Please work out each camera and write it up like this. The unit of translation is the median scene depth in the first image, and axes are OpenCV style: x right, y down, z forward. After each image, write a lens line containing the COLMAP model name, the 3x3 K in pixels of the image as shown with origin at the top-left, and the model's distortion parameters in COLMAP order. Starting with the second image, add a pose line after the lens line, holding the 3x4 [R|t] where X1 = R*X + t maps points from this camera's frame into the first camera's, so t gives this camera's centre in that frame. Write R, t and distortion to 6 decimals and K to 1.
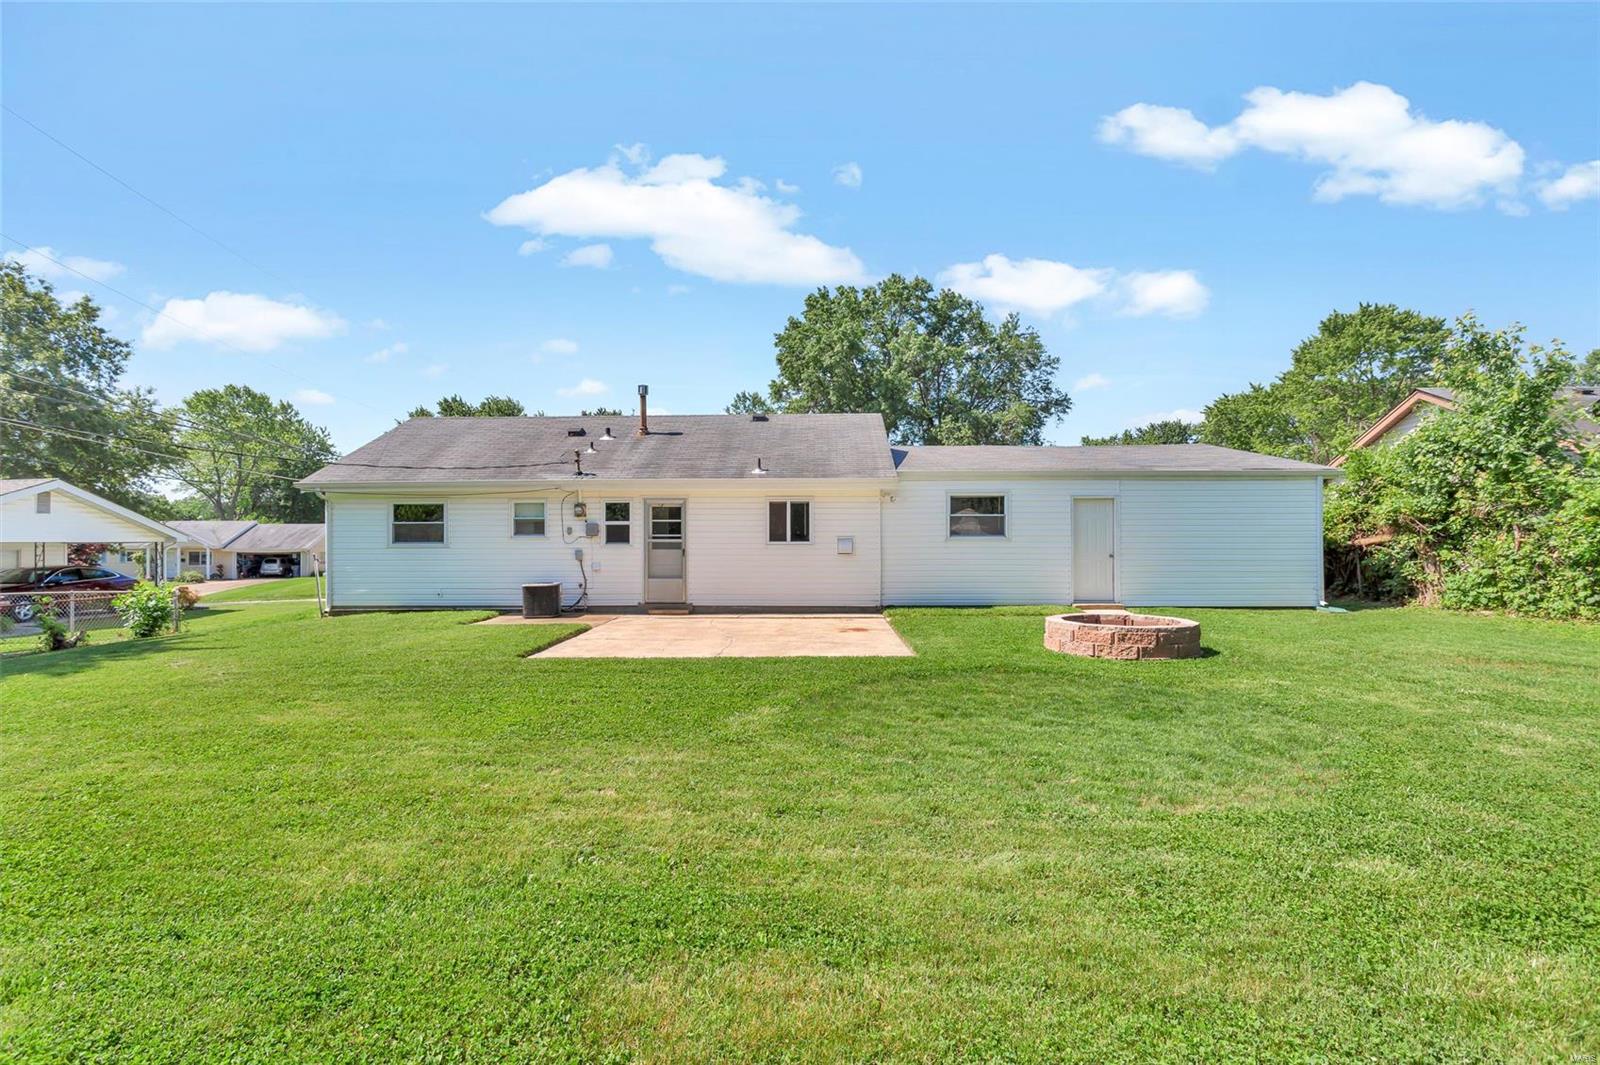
lens RADIAL K [[774.8, 0, 803.0], [0, 774.8, 535.6], [0, 0, 1]] dist [0.011868, -0.001754]
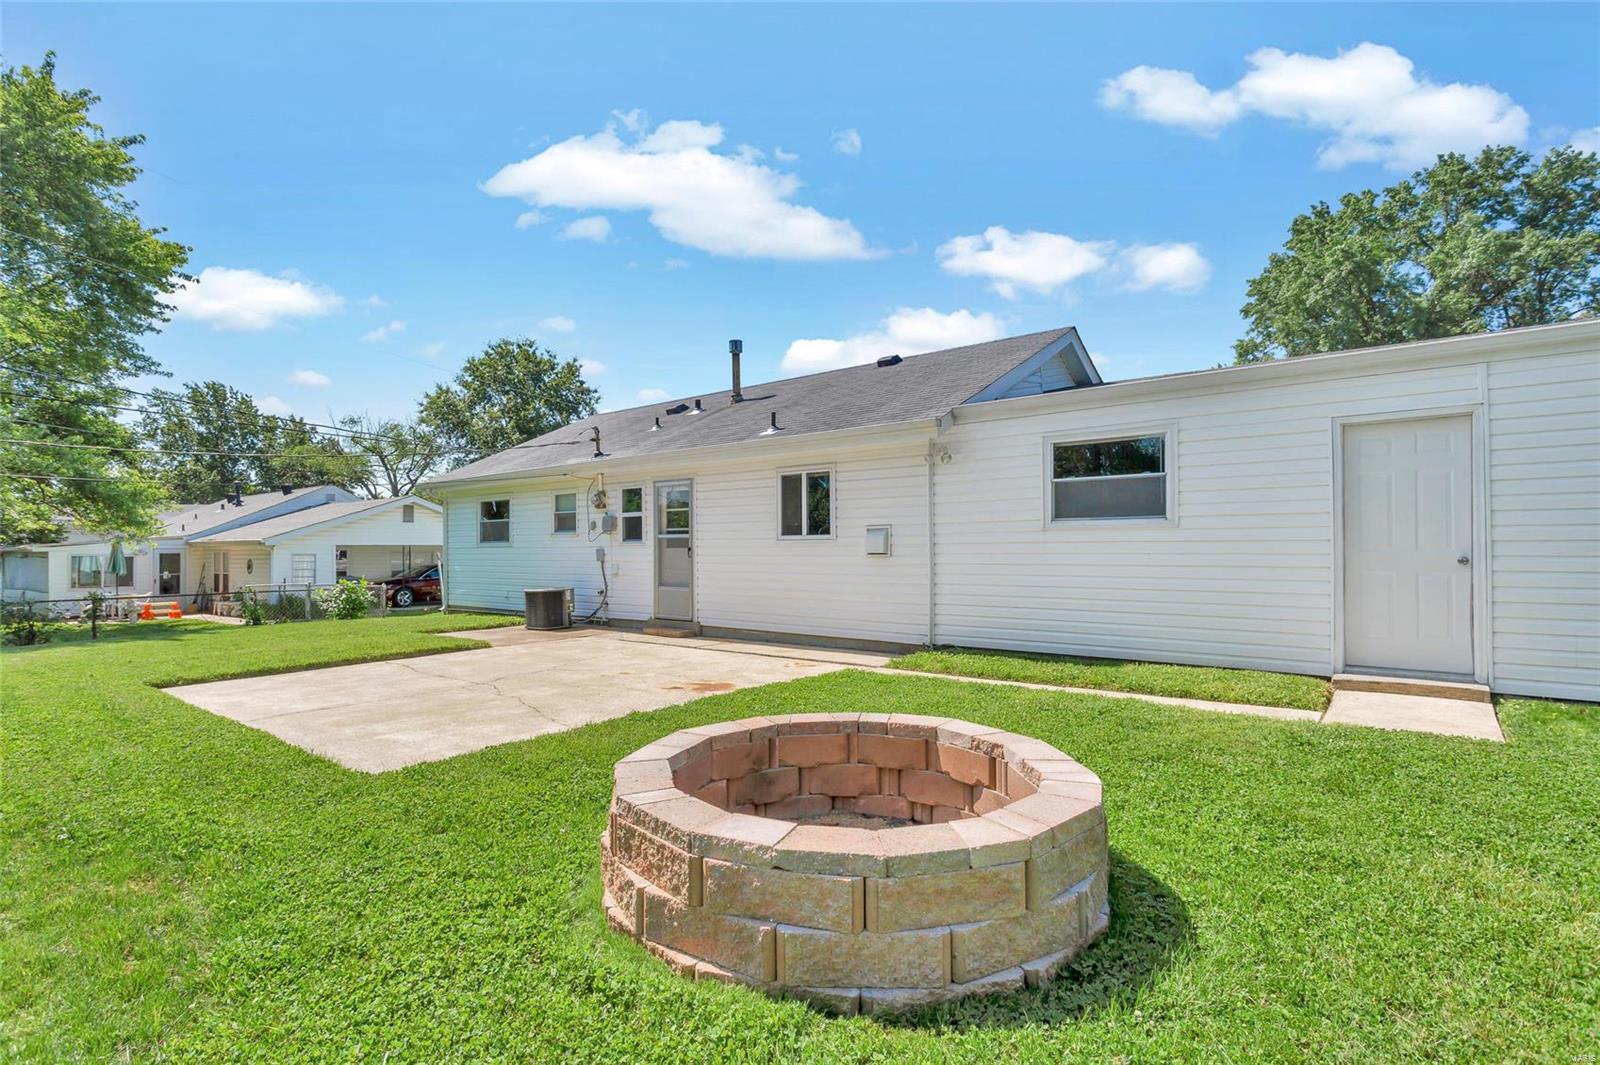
lens RADIAL K [[774.8, 0, 799.9], [0, 774.8, 536.9], [0, 0, 1]] dist [0.011868, -0.001754]
pose [[0.792860, -0.011743, -0.609290, 0.371041], [0.007041, 0.999924, -0.010109, 0.015741], [0.609363, 0.003725, 0.792883, 0.483073]]
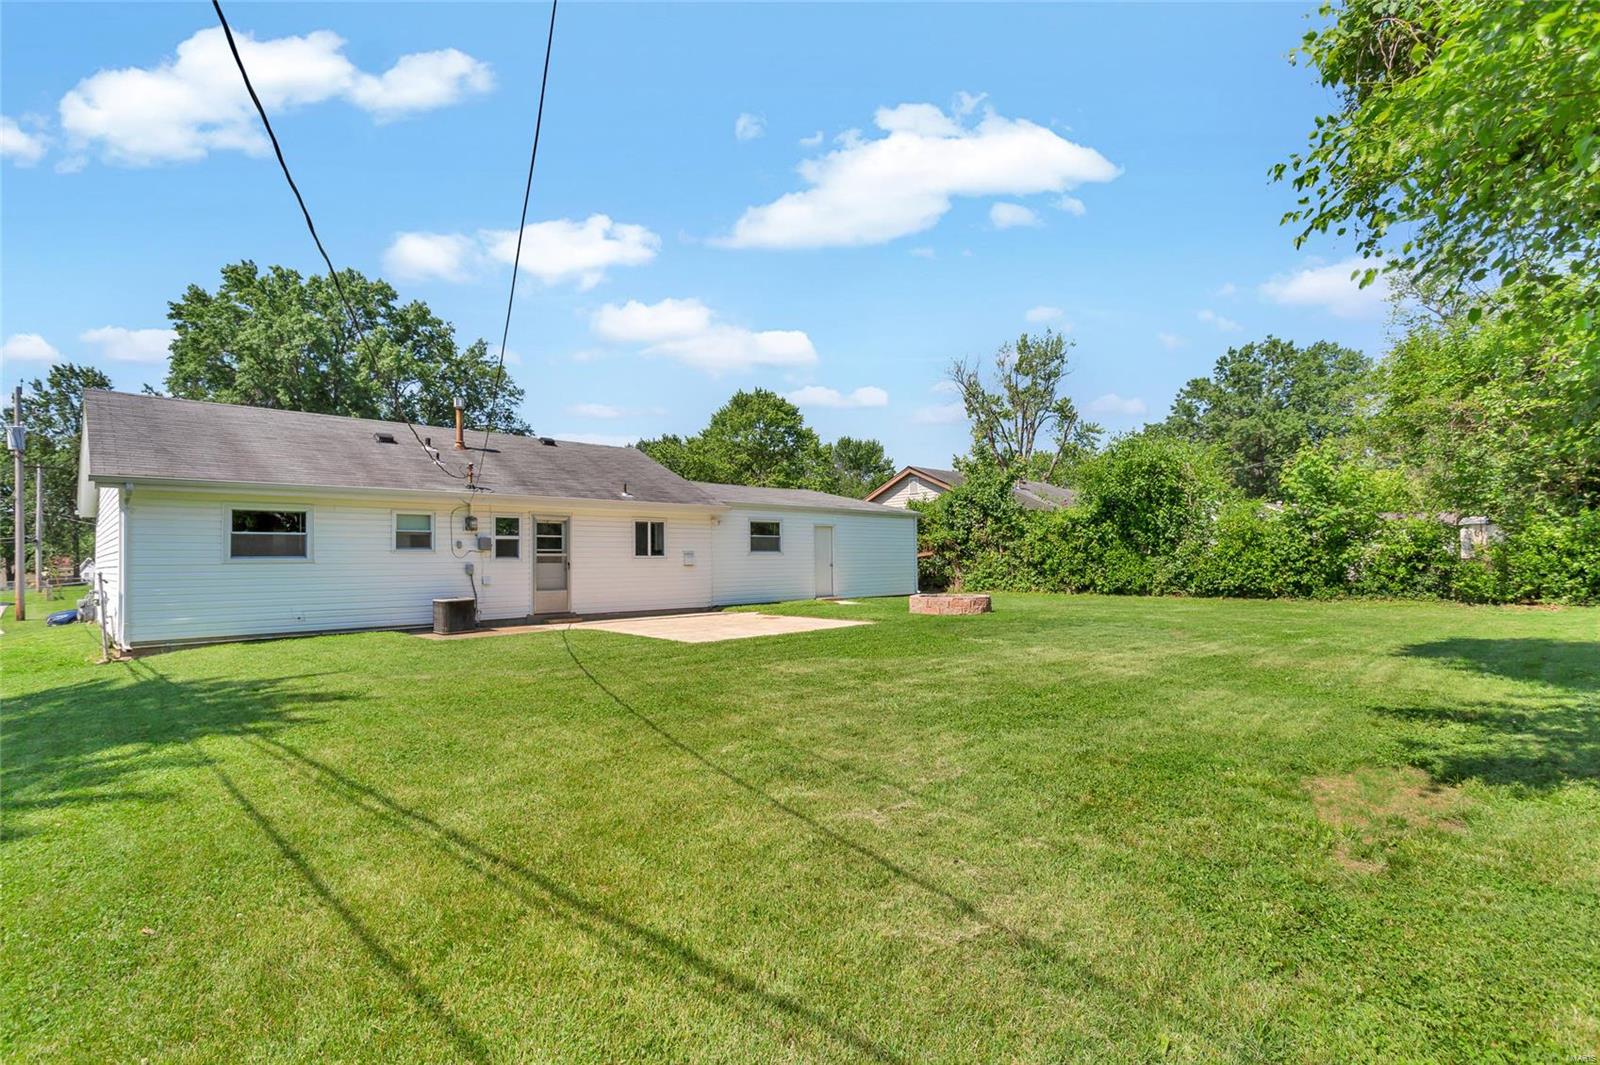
lens RADIAL K [[774.8, 0, 806.6], [0, 774.8, 536.0], [0, 0, 1]] dist [0.011868, -0.001754]
pose [[0.693067, 0.017647, 0.720657, -0.700927], [0.007312, 0.999477, -0.031507, 0.016825], [-0.720836, 0.027106, 0.692576, 0.010359]]
